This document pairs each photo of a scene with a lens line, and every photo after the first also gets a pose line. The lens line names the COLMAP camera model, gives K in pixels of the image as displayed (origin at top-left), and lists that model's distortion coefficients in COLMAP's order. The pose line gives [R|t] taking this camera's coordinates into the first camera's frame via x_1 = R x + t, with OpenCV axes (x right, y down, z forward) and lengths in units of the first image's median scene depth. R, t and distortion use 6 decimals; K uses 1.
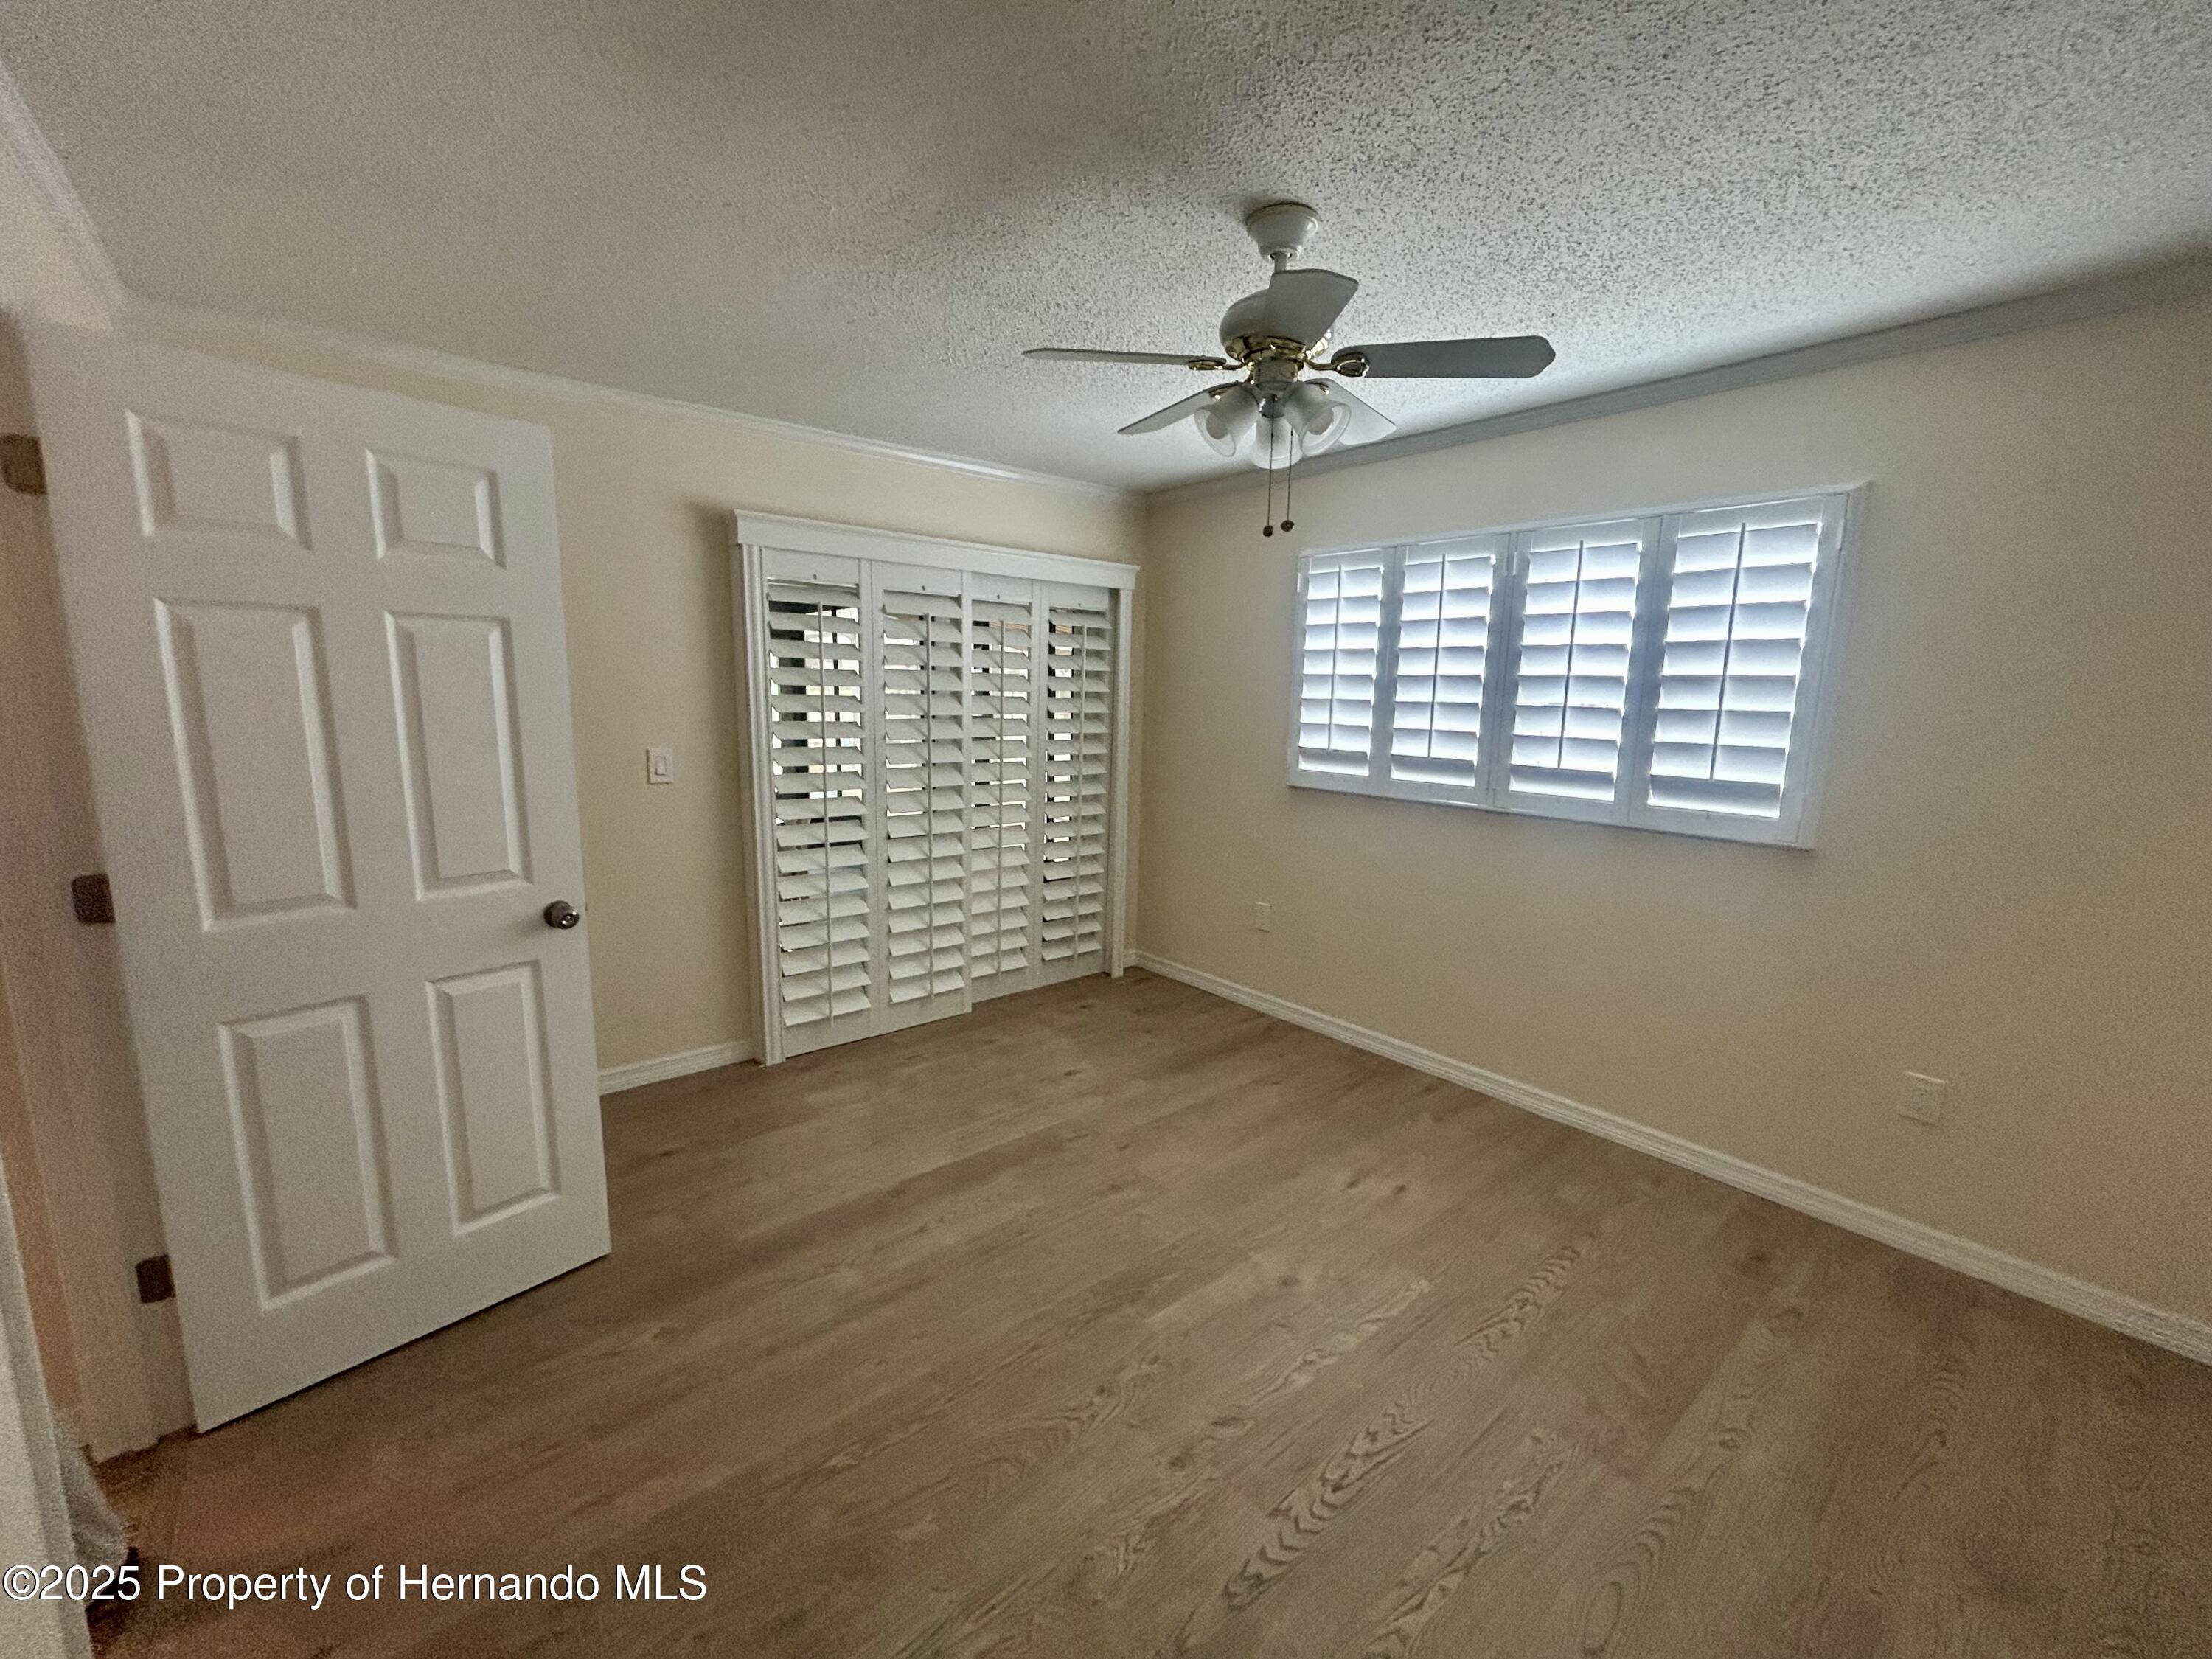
lens RADIAL K [[897.5, 0, 1107.2], [0, 897.5, 829.6], [0, 0, 1]] dist [-0.003780, 0.001568]
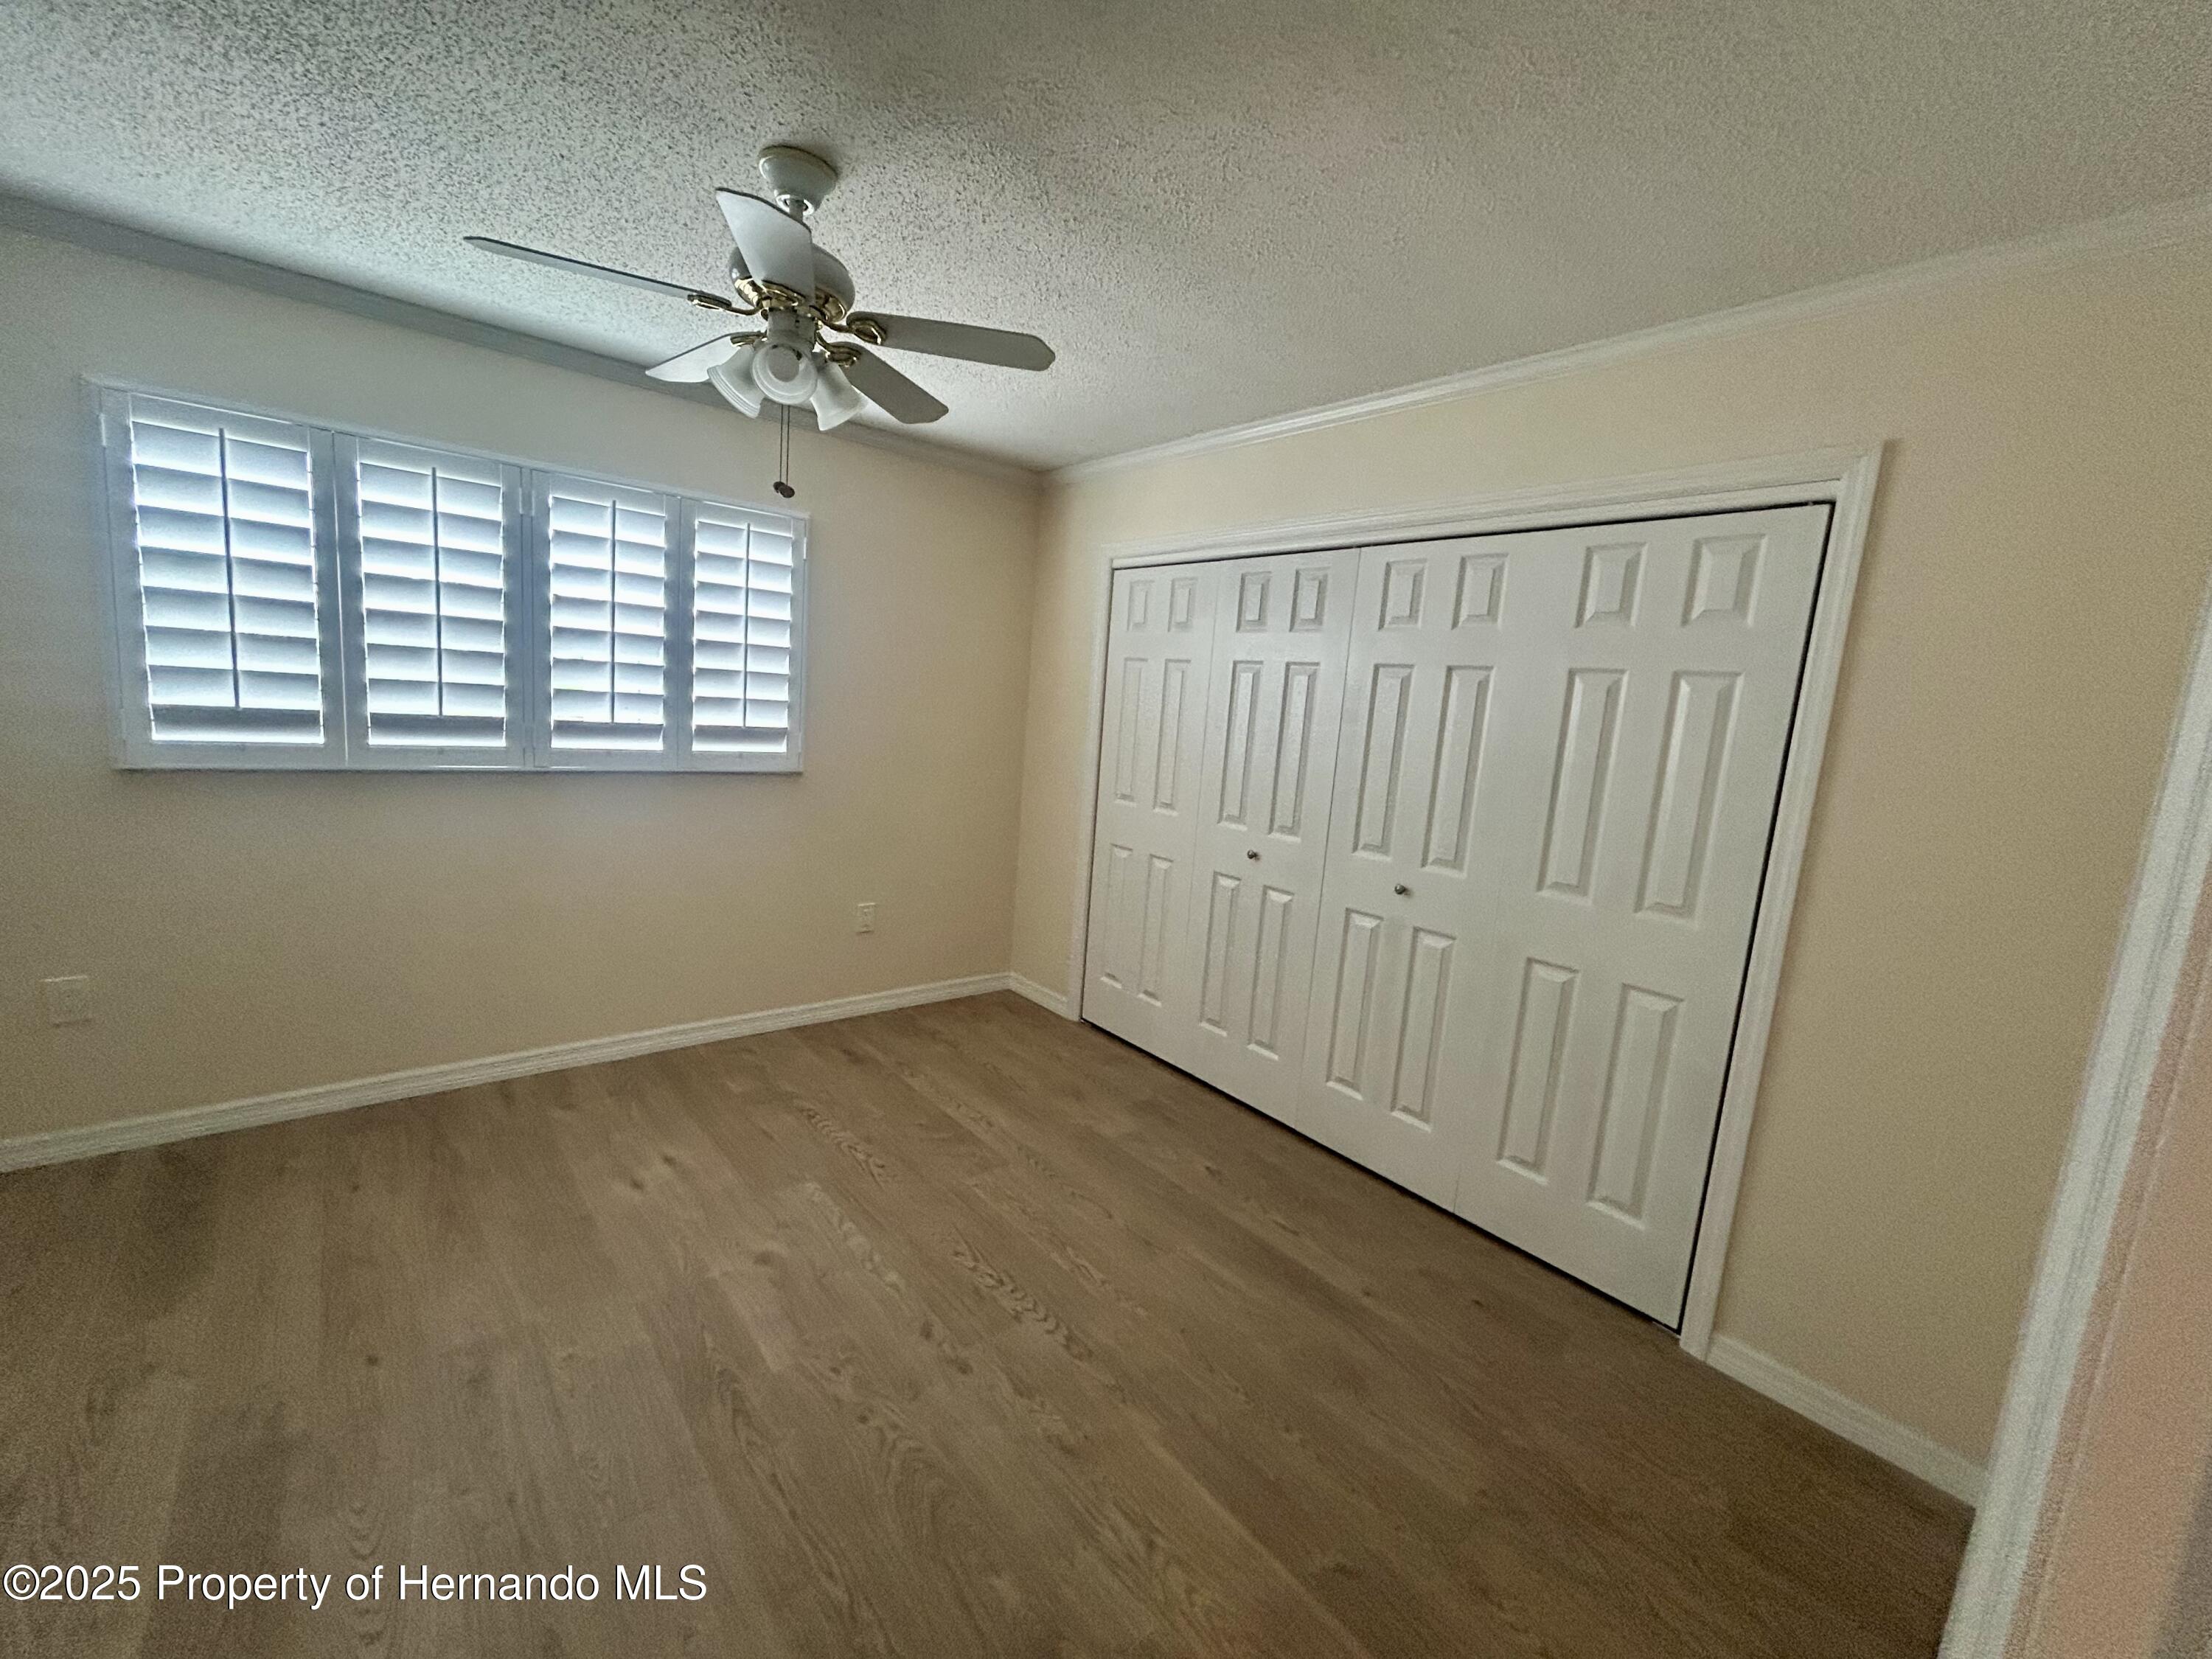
lens RADIAL K [[897.5, 0, 1103.7], [0, 897.5, 828.4], [0, 0, 1]] dist [-0.003780, 0.001568]
pose [[0.001847, -0.168594, 0.985684, -0.563325], [0.082888, 0.982320, 0.167863, -0.080254], [-0.996557, 0.081391, 0.015789, 0.465809]]
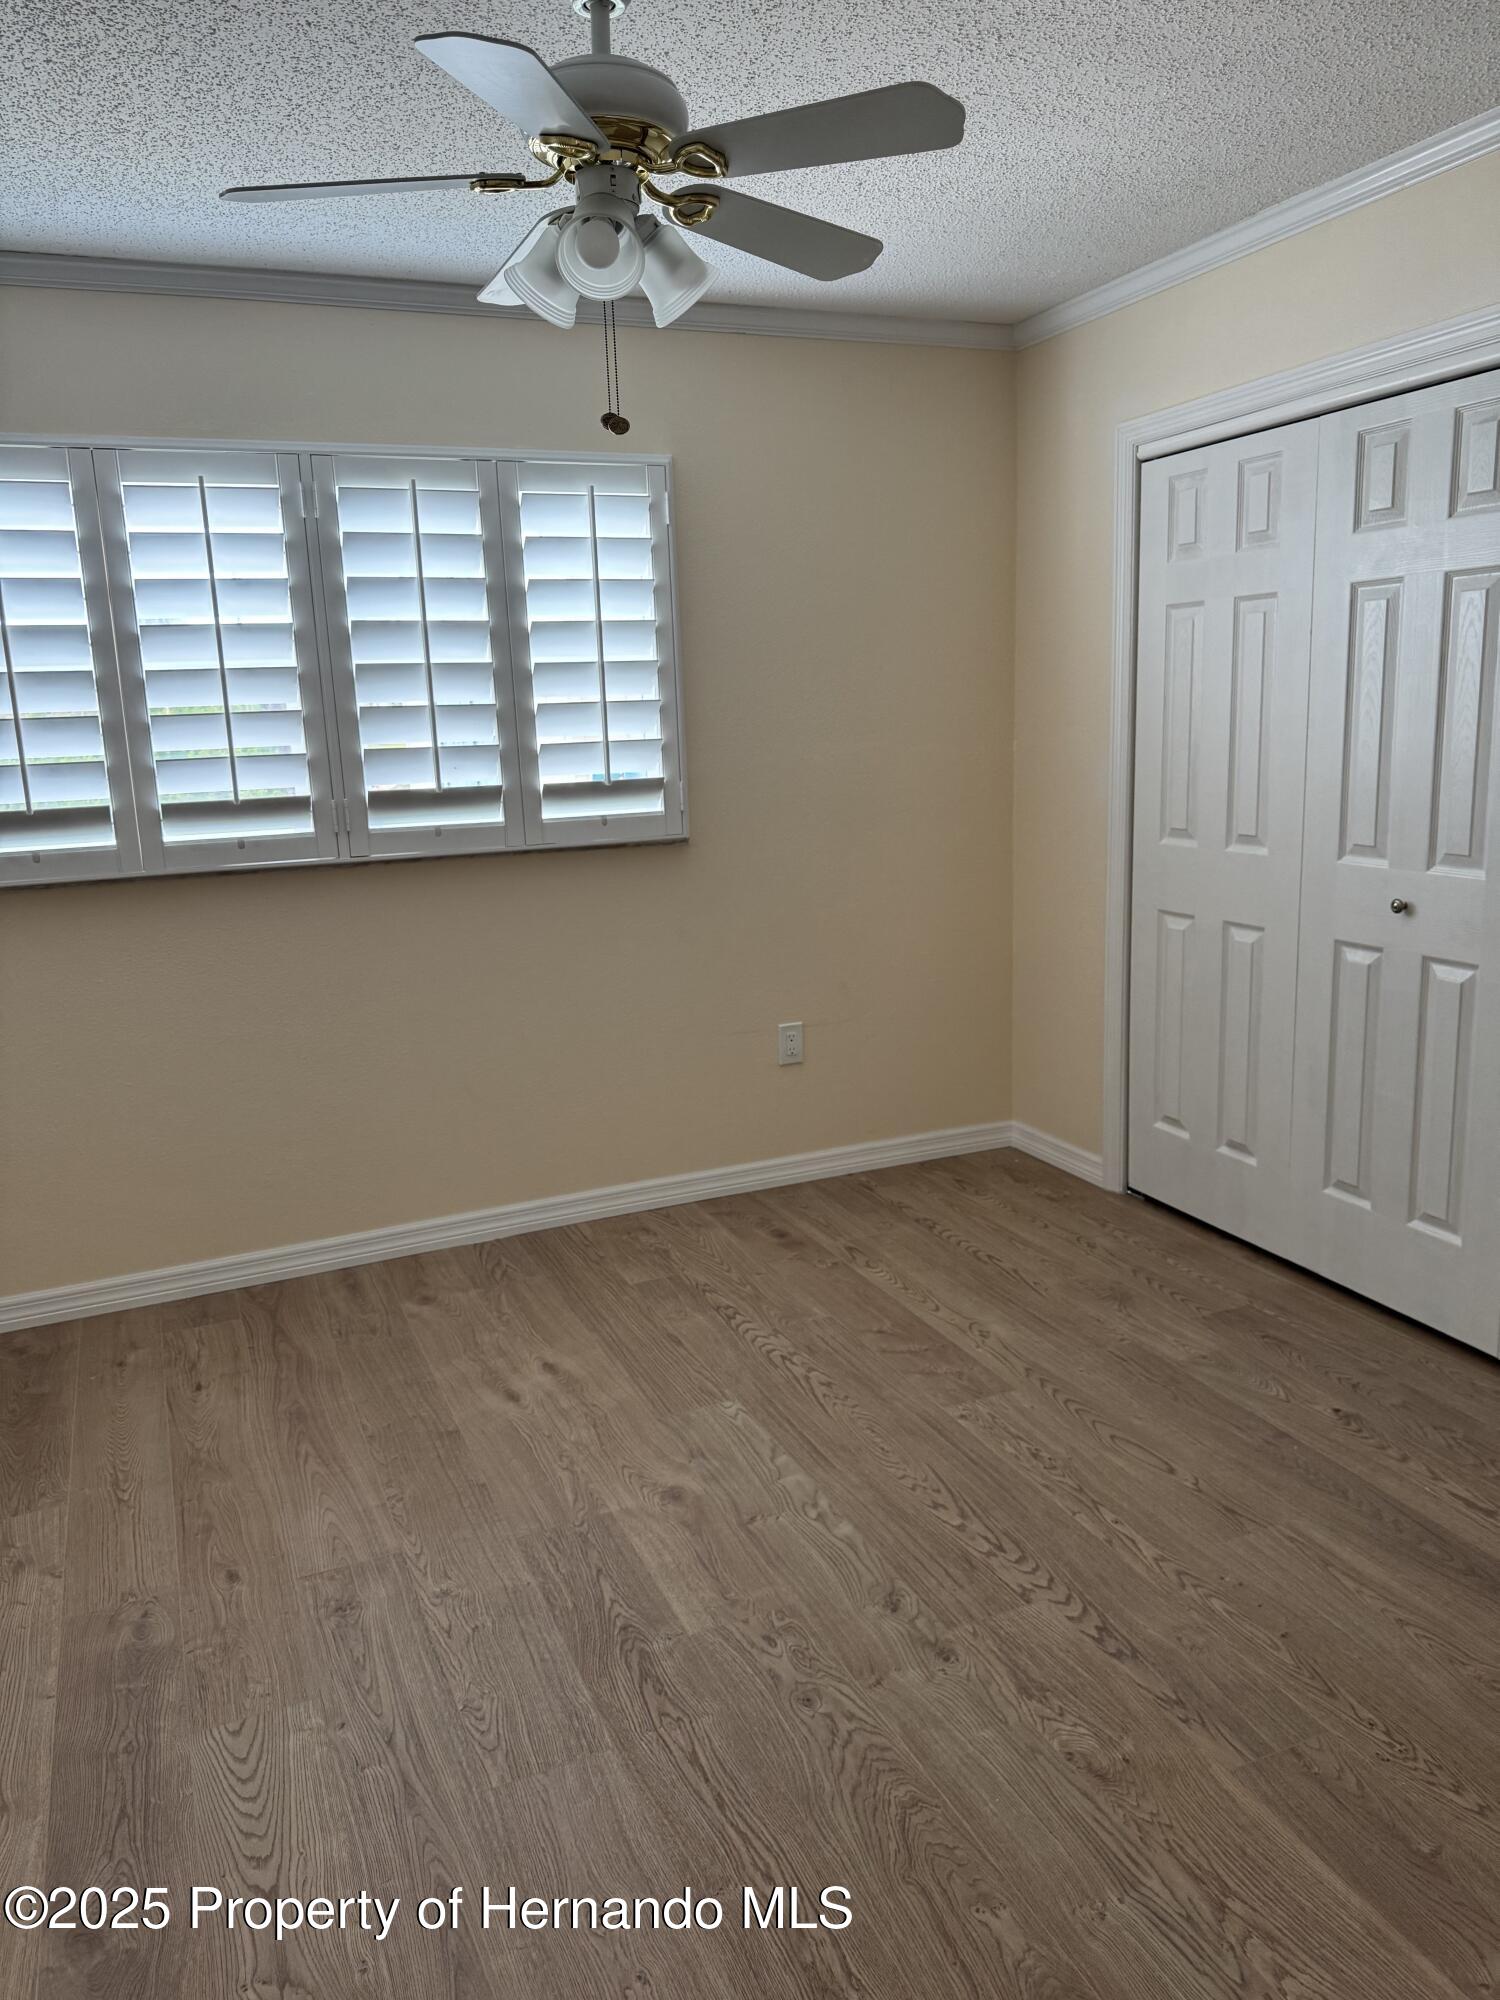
lens RADIAL K [[1407.9, 0, 736.6], [0, 1407.9, 1007.8], [0, 0, 1]] dist [0.053323, -0.065532]
pose [[0.288743, -0.235206, 0.928066, -0.615565], [0.196595, 0.963263, 0.182961, -0.062919], [-0.937005, 0.129625, 0.324375, 0.429818]]
